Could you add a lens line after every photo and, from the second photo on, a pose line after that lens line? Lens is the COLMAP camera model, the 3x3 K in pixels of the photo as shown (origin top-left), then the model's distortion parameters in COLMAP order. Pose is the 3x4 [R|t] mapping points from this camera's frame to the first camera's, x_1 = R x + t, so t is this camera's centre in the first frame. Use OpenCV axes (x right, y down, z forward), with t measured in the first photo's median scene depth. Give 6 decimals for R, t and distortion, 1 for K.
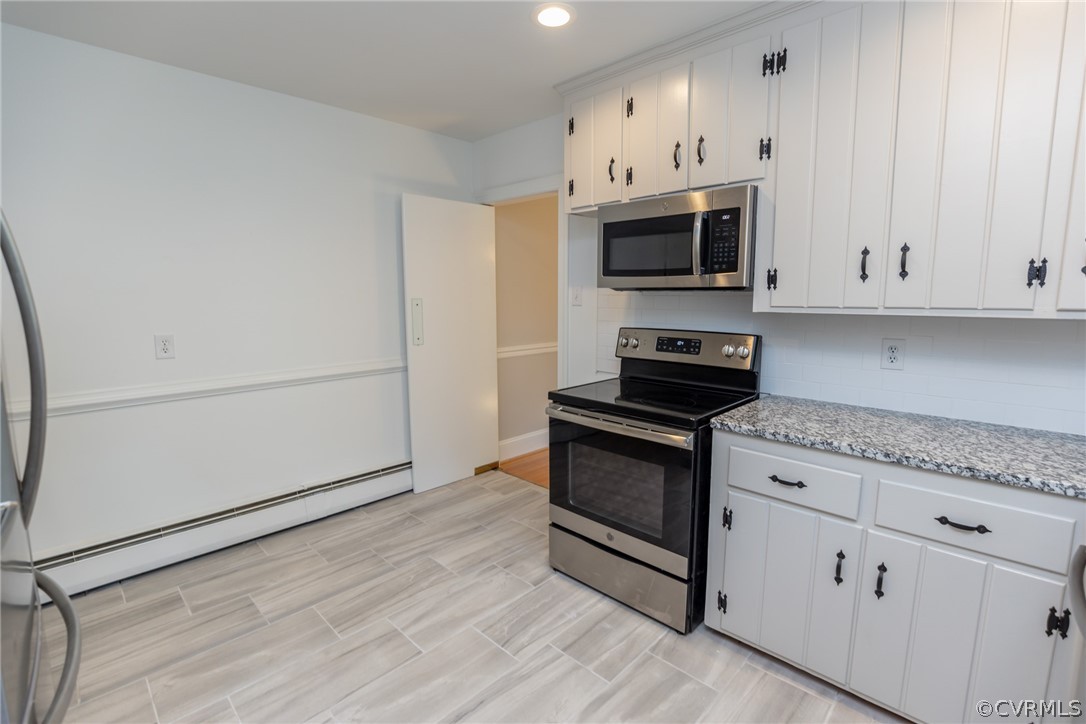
lens RADIAL K [[496.6, 0, 543.0], [0, 496.6, 362.0], [0, 0, 1]] dist [-0.031558, 0.000339]
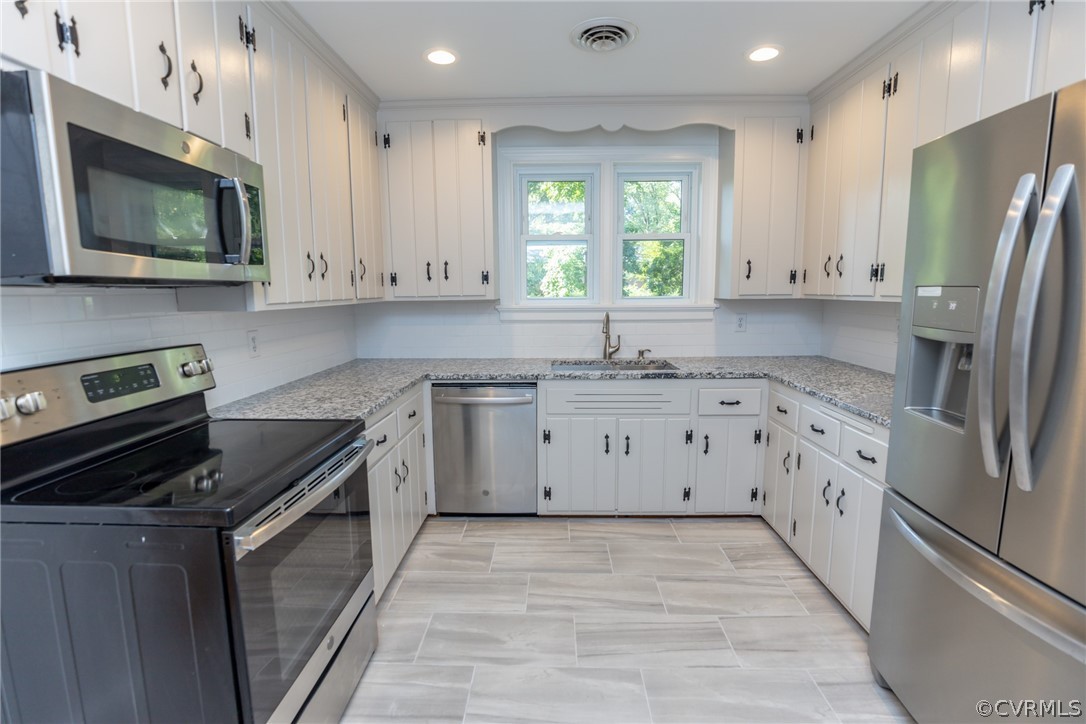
lens RADIAL K [[496.6, 0, 543.0], [0, 496.6, 362.0], [0, 0, 1]] dist [-0.031558, 0.000339]
pose [[-0.678880, -0.095075, 0.728068, -0.526843], [0.109316, 0.967443, 0.228265, -0.148193], [-0.726066, 0.234554, -0.646384, 1.142839]]
